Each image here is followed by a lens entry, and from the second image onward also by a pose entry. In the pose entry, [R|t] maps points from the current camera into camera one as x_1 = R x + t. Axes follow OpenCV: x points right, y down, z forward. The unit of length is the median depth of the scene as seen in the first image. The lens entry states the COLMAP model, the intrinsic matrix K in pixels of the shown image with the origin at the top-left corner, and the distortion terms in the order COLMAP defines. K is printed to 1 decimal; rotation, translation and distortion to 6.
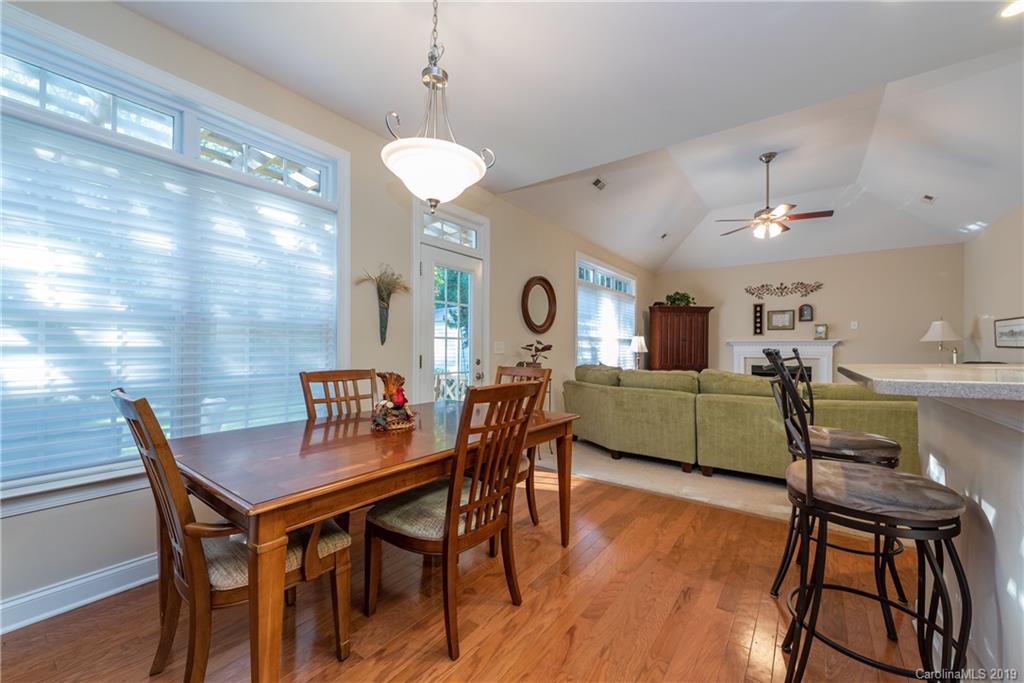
lens RADIAL K [[402.9, 0, 508.7], [0, 402.9, 343.8], [0, 0, 1]] dist [0.001603, -0.001345]
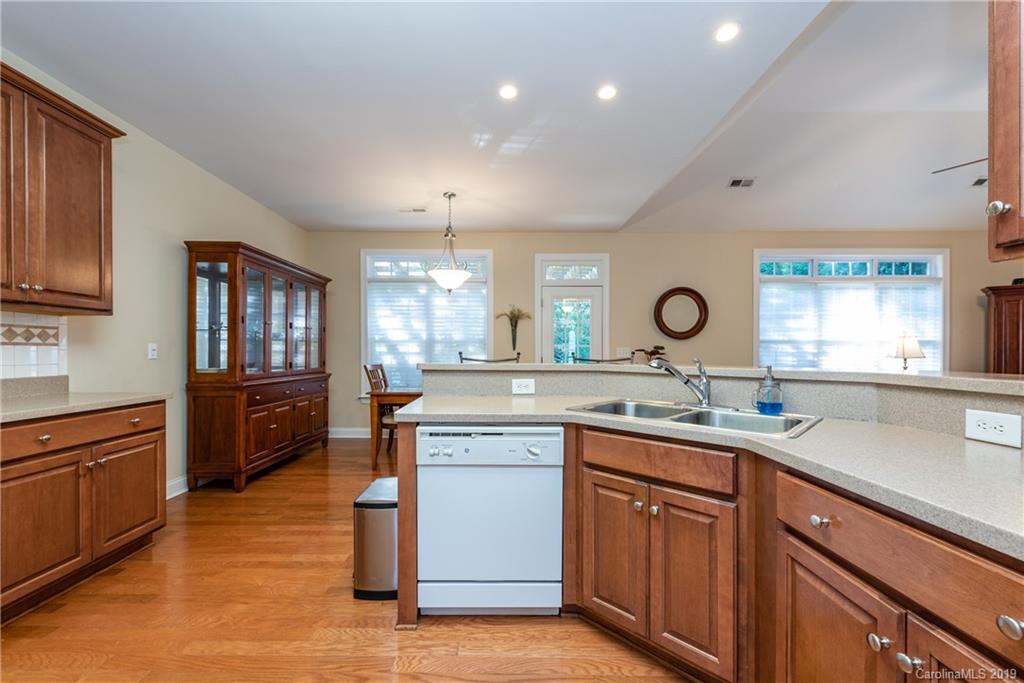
lens RADIAL K [[402.9, 0, 491.8], [0, 402.9, 352.2], [0, 0, 1]] dist [0.001603, -0.001345]
pose [[0.577674, -0.003855, -0.816258, 0.478013], [0.008433, 0.999964, 0.001246, 0.002800], [0.816224, -0.007603, 0.577686, -0.040340]]
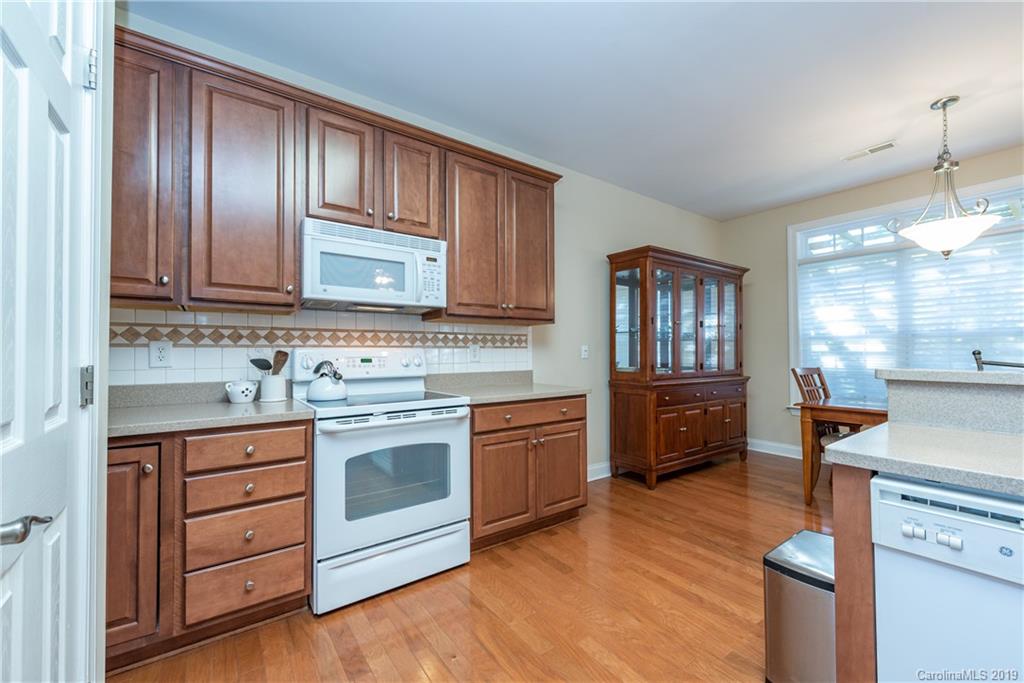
lens RADIAL K [[402.9, 0, 514.9], [0, 402.9, 346.7], [0, 0, 1]] dist [0.001603, -0.001345]
pose [[-0.305163, -0.017051, -0.952148, 0.430920], [0.009453, 0.999736, -0.020933, 0.002449], [0.952253, -0.015389, -0.304921, -0.014567]]
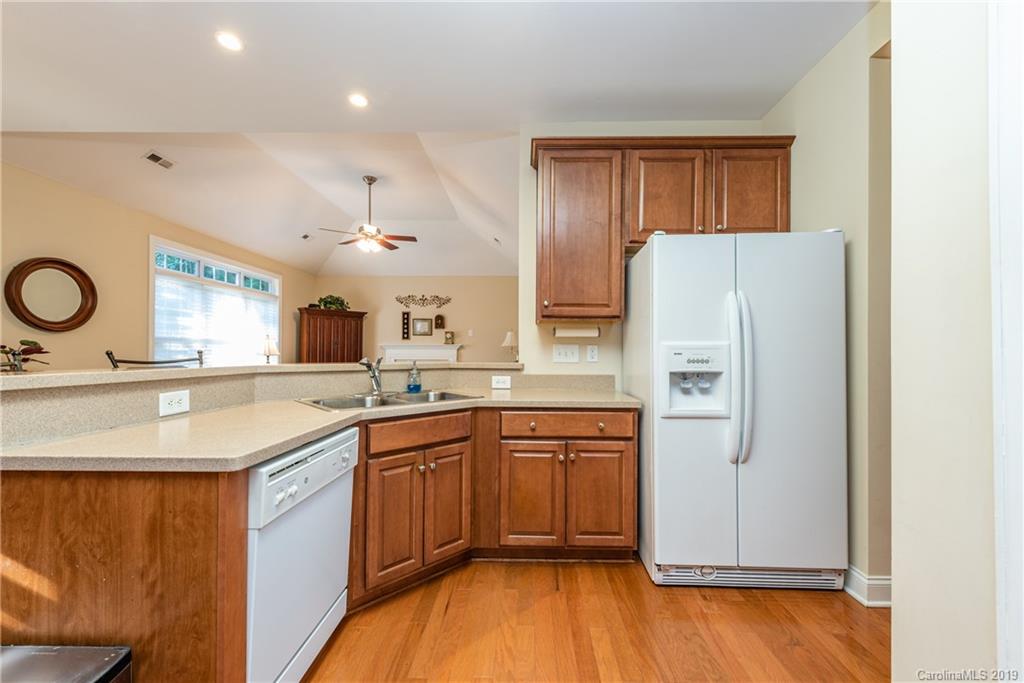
lens RADIAL K [[402.9, 0, 529.6], [0, 402.9, 351.4], [0, 0, 1]] dist [0.001603, -0.001345]
pose [[0.802341, -0.000444, 0.596865, 0.246095], [-0.005510, 0.999952, 0.008151, 0.000583], [-0.596840, -0.009828, 0.802300, -0.121576]]
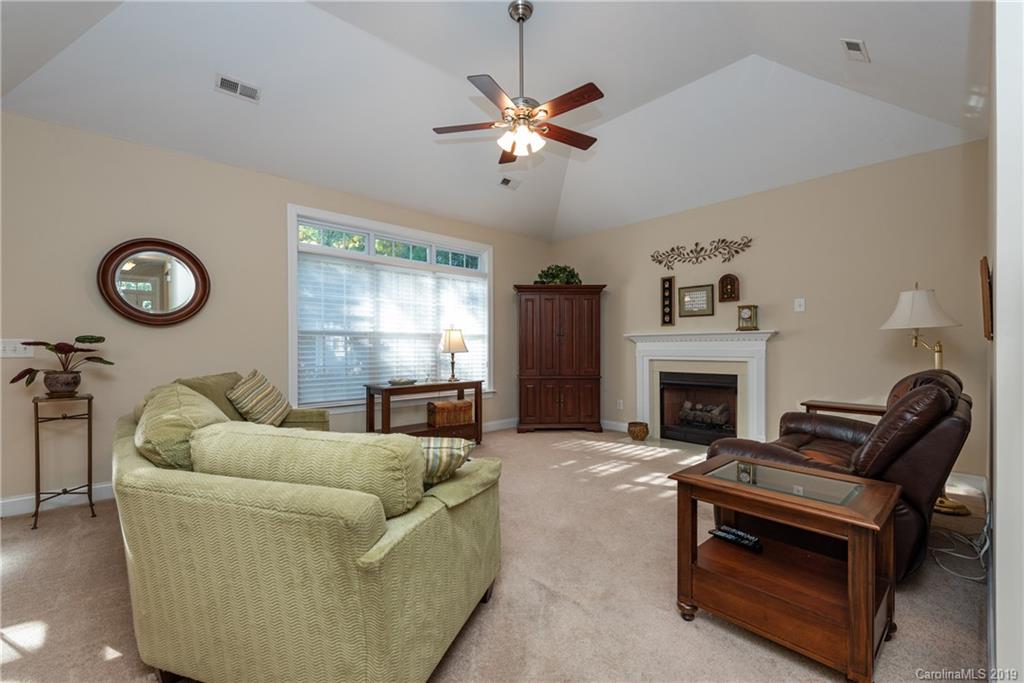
lens RADIAL K [[431.3, 0, 513.5], [0, 431.3, 345.8], [0, 0, 1]] dist [0.003705, 0.000296]
pose [[0.982174, -0.008944, -0.187762, 0.553386], [0.009957, 0.999941, 0.004451, 0.006752], [0.187711, -0.006241, 0.982205, 0.293660]]
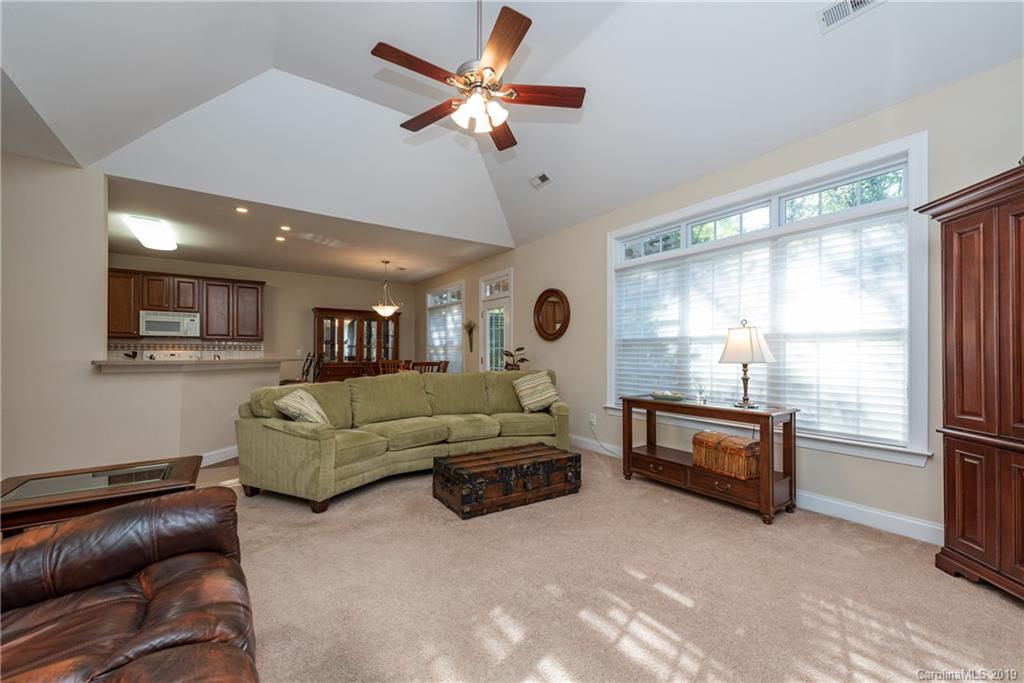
lens RADIAL K [[402.9, 0, 508.3], [0, 402.9, 345.4], [0, 0, 1]] dist [0.001603, -0.001345]
pose [[-0.327969, -0.026823, -0.944308, 0.810204], [0.002120, 0.999573, -0.029129, 0.013250], [0.944686, -0.011556, -0.327772, 0.879701]]
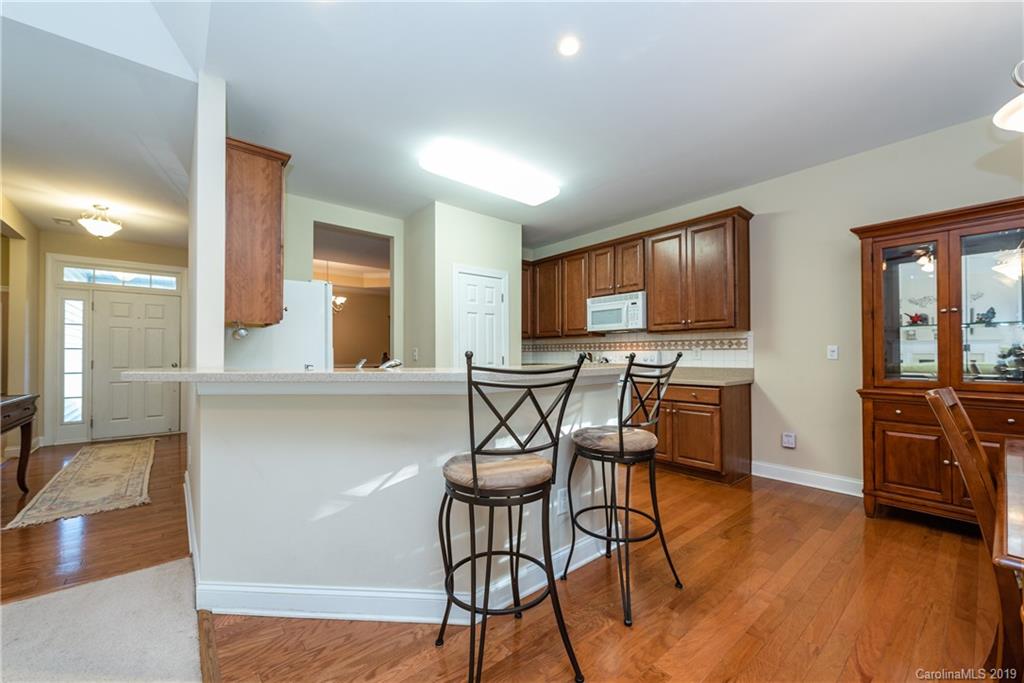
lens RADIAL K [[402.9, 0, 530.0], [0, 402.9, 351.3], [0, 0, 1]] dist [0.001603, -0.001345]
pose [[-0.980988, 0.000238, 0.194068, 0.163956], [-0.002521, 0.999899, -0.013969, 0.005791], [-0.194052, -0.014193, -0.980889, 0.476675]]
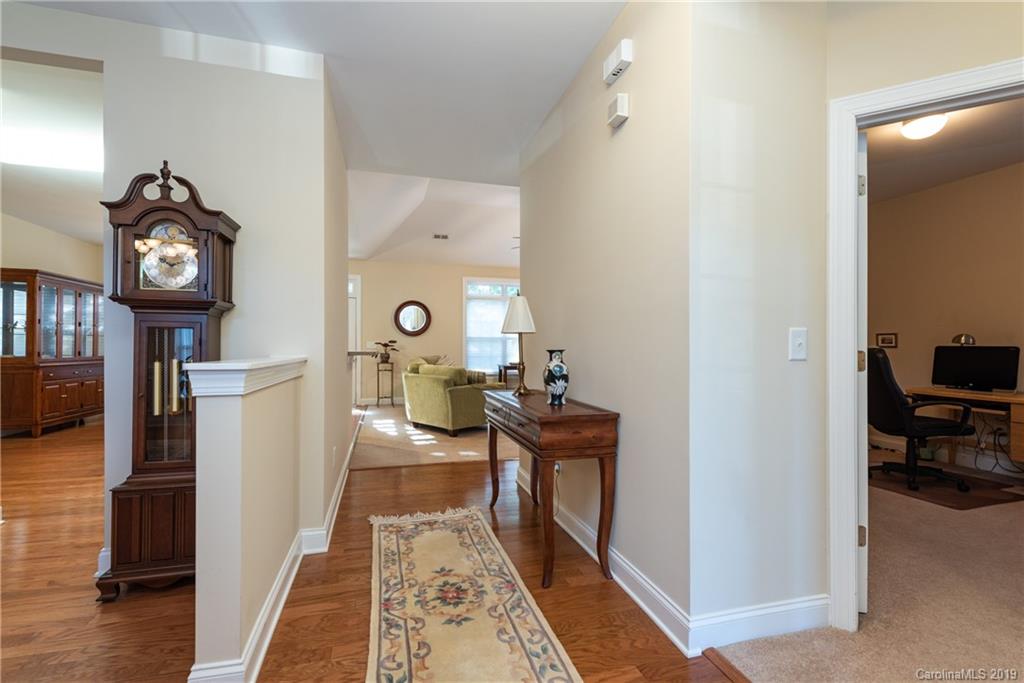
lens RADIAL K [[458.0, 0, 514.4], [0, 458.0, 343.2], [0, 0, 1]] dist [0.004153, 0.000708]
pose [[0.793384, -0.000680, -0.608721, 1.066869], [0.001327, 0.999999, 0.000613, 0.001291], [0.608720, -0.001294, 0.793384, -0.139193]]
